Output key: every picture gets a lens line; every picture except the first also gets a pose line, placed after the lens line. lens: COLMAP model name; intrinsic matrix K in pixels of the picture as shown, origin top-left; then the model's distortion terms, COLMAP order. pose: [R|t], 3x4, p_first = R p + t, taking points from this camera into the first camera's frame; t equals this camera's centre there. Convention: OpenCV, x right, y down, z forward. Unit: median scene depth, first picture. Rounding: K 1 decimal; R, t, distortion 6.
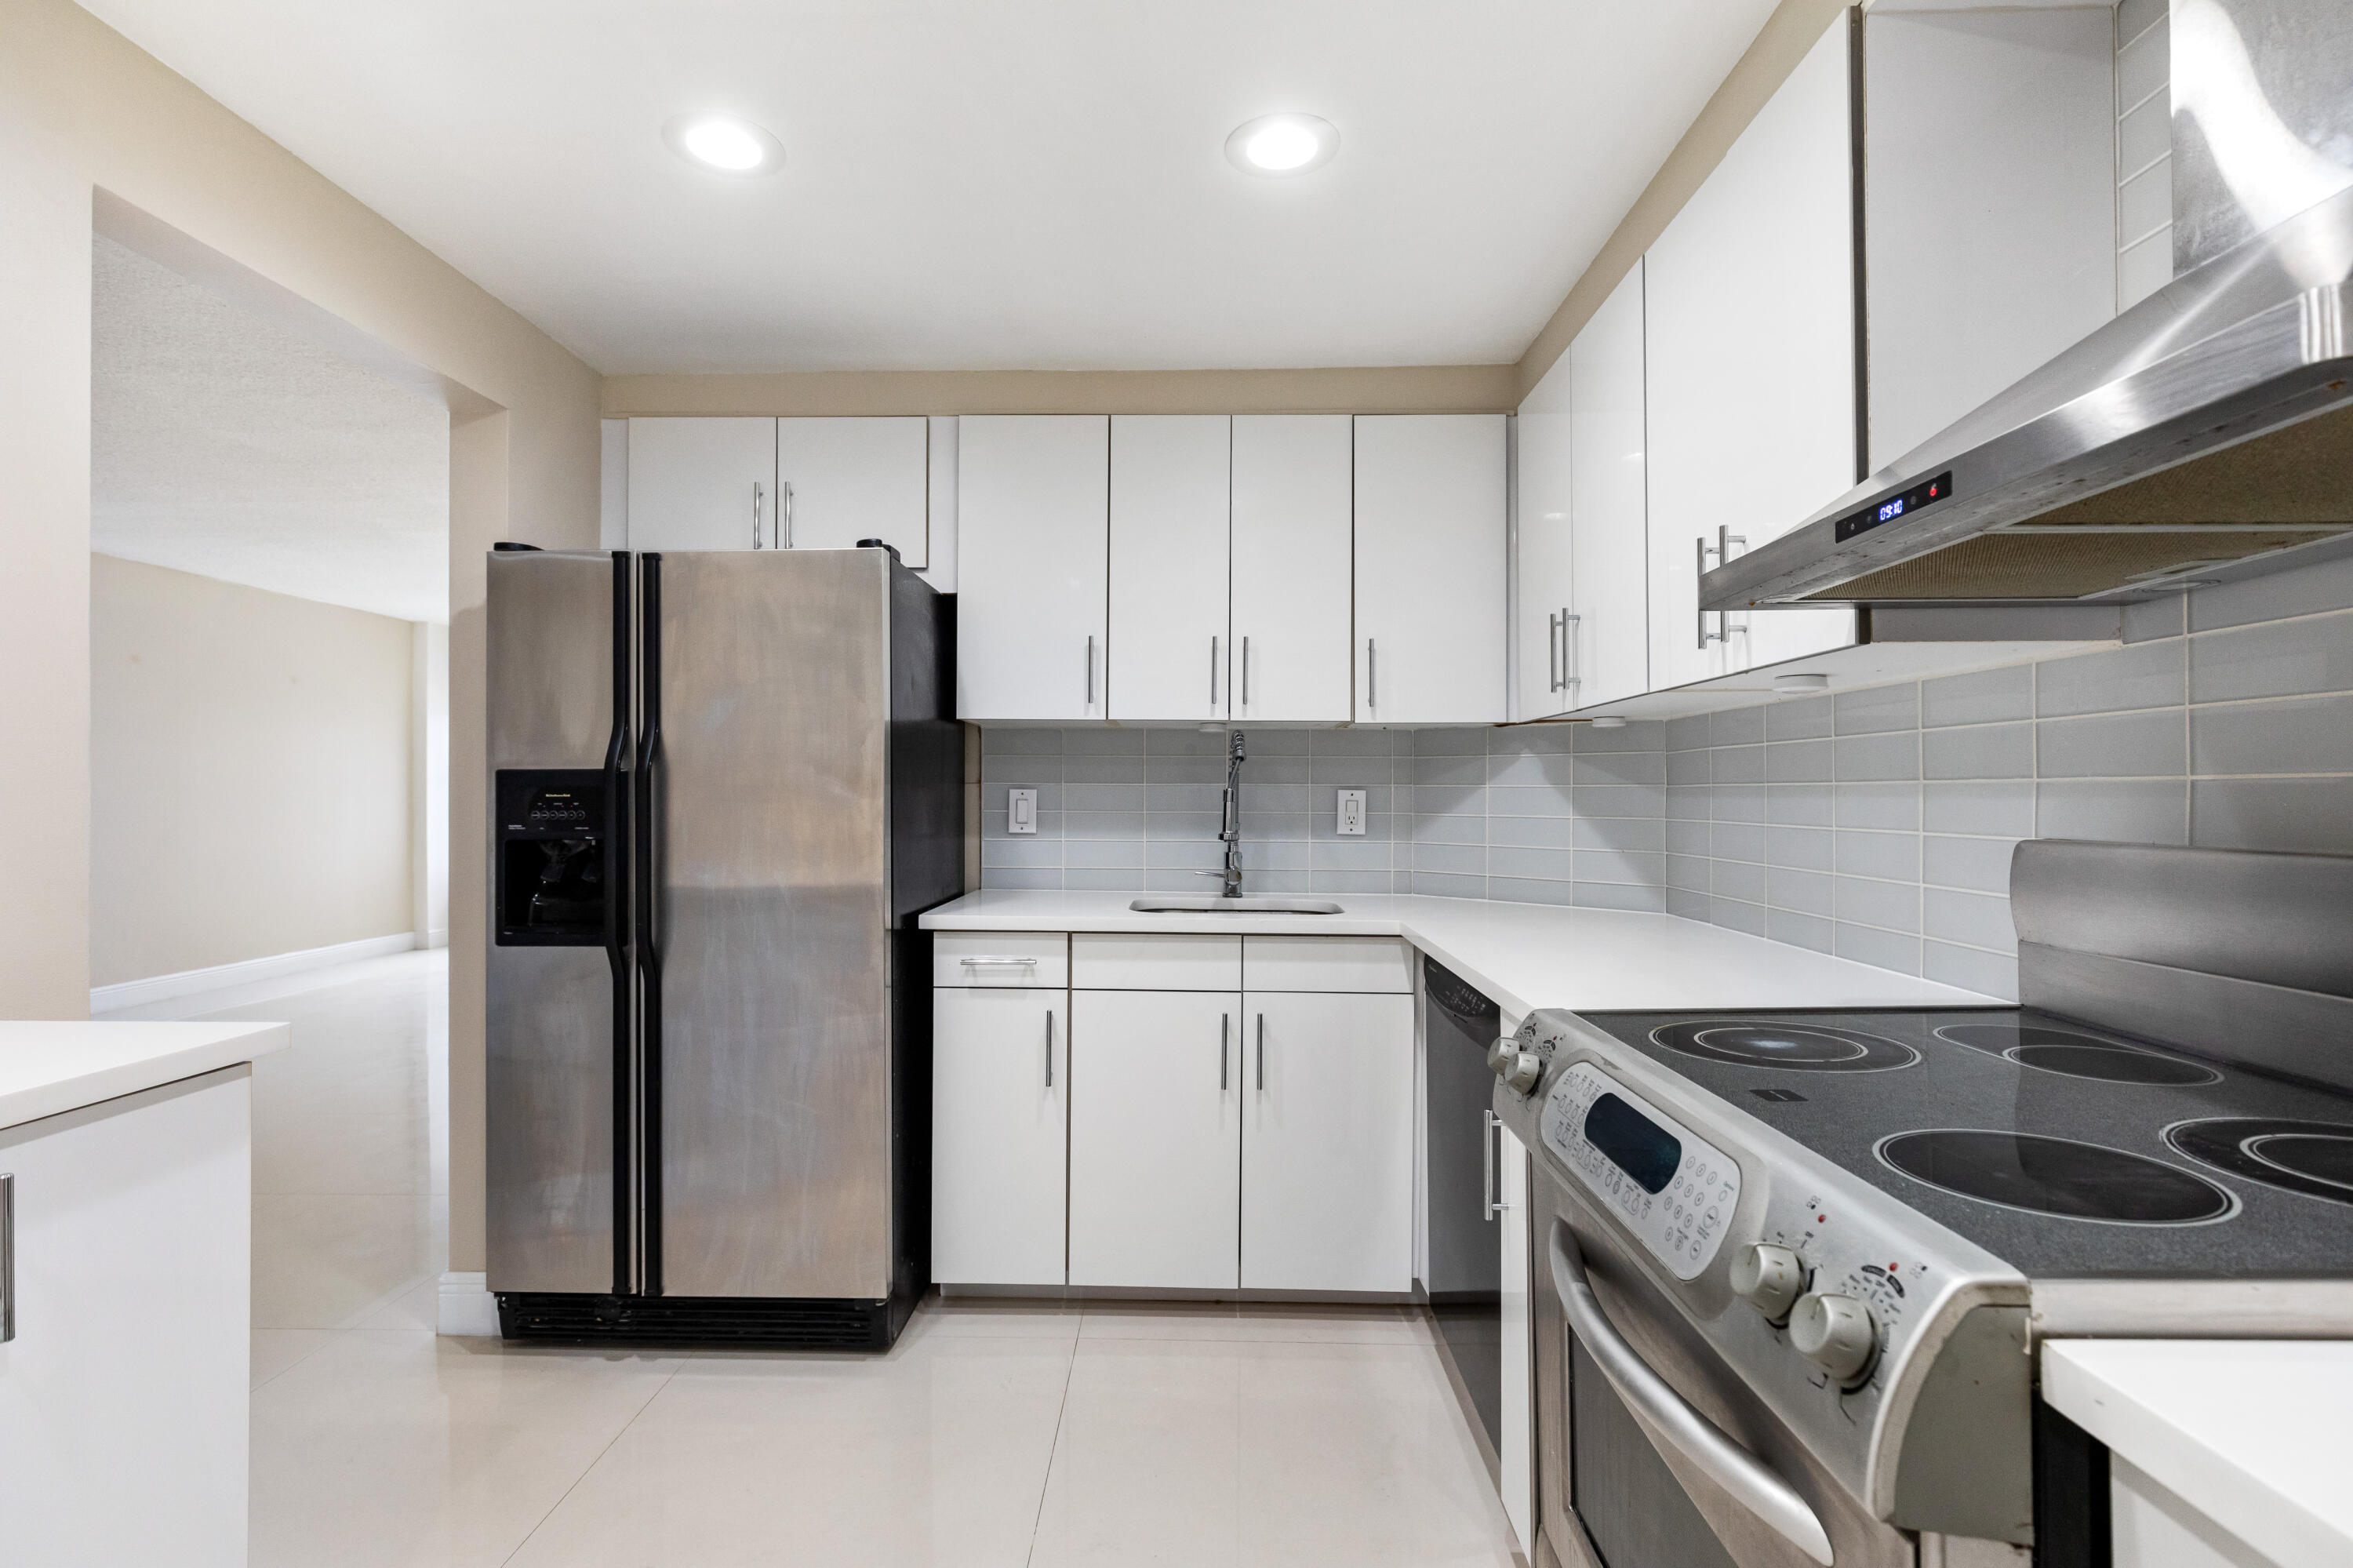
lens RADIAL K [[1152.7, 0, 1174.0], [0, 1152.7, 791.7], [0, 0, 1]] dist [0.000233, 0.000006]
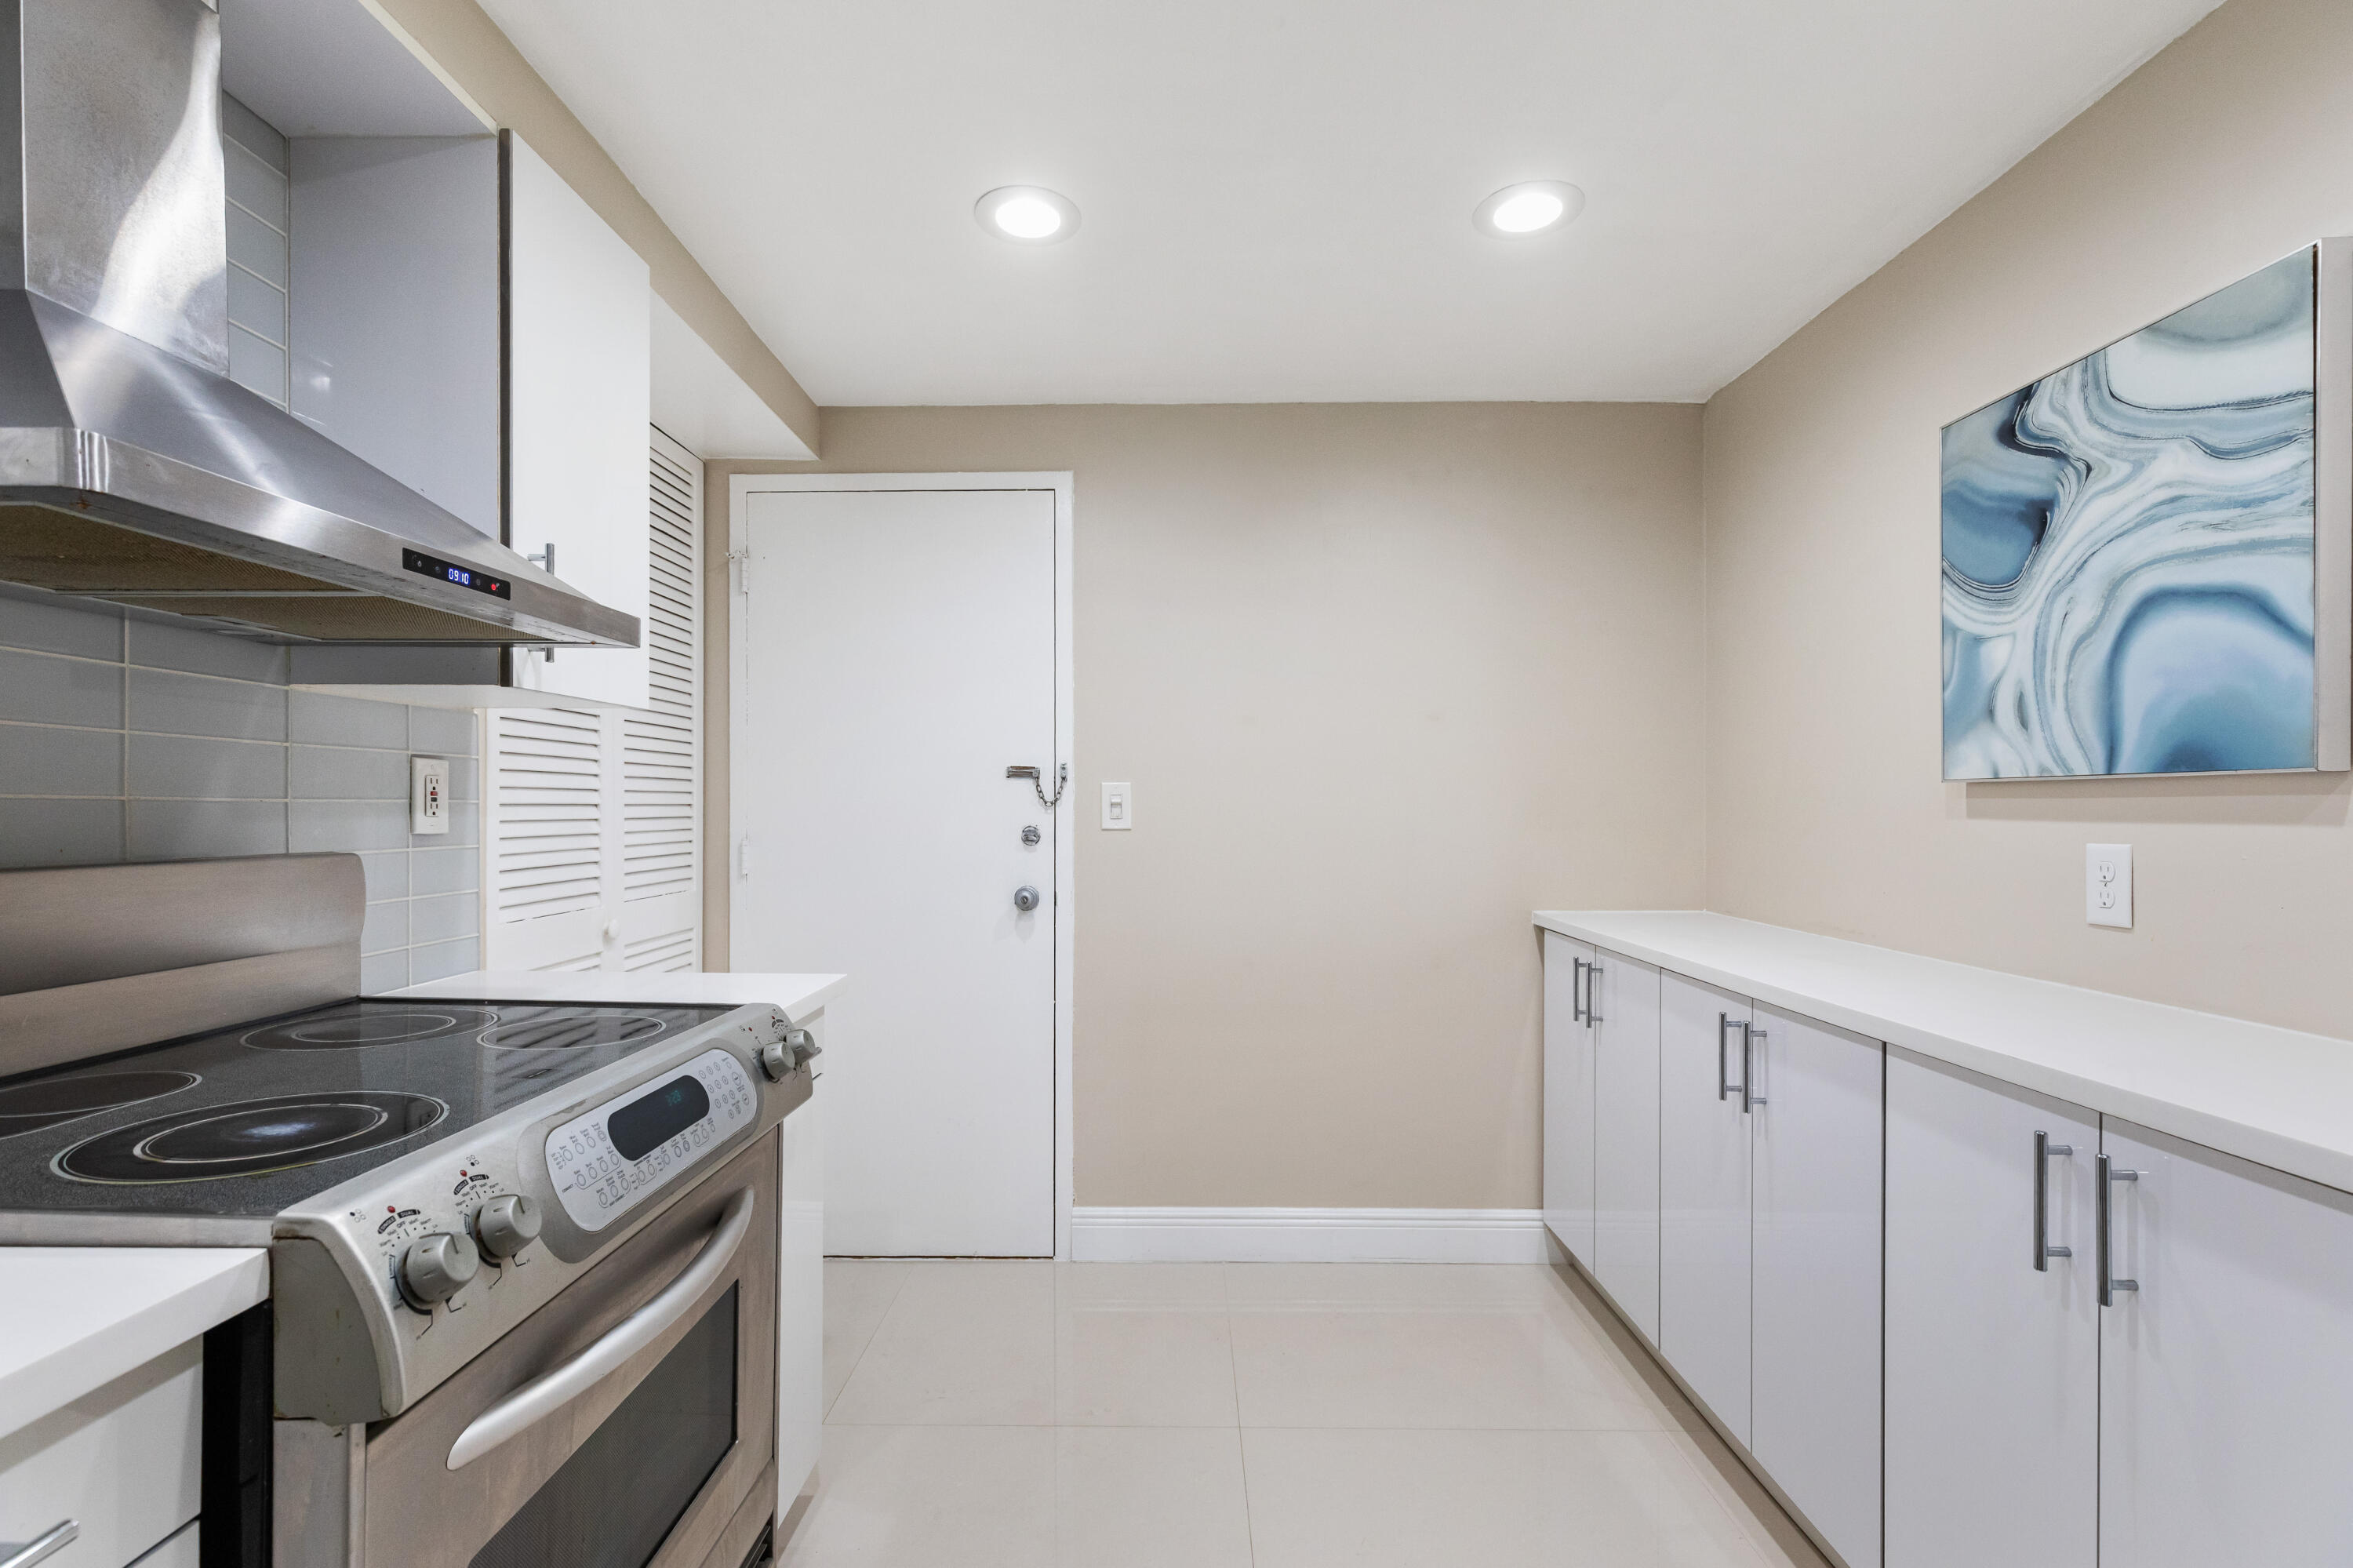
lens RADIAL K [[1054.2, 0, 1178.0], [0, 1054.2, 804.1], [0, 0, 1]] dist [0.005274, 0.000269]
pose [[-0.999817, -0.000522, -0.019111, -0.100665], [-0.000285, 0.999924, -0.012360, 0.004978], [0.019116, -0.012353, -0.999741, 2.087440]]
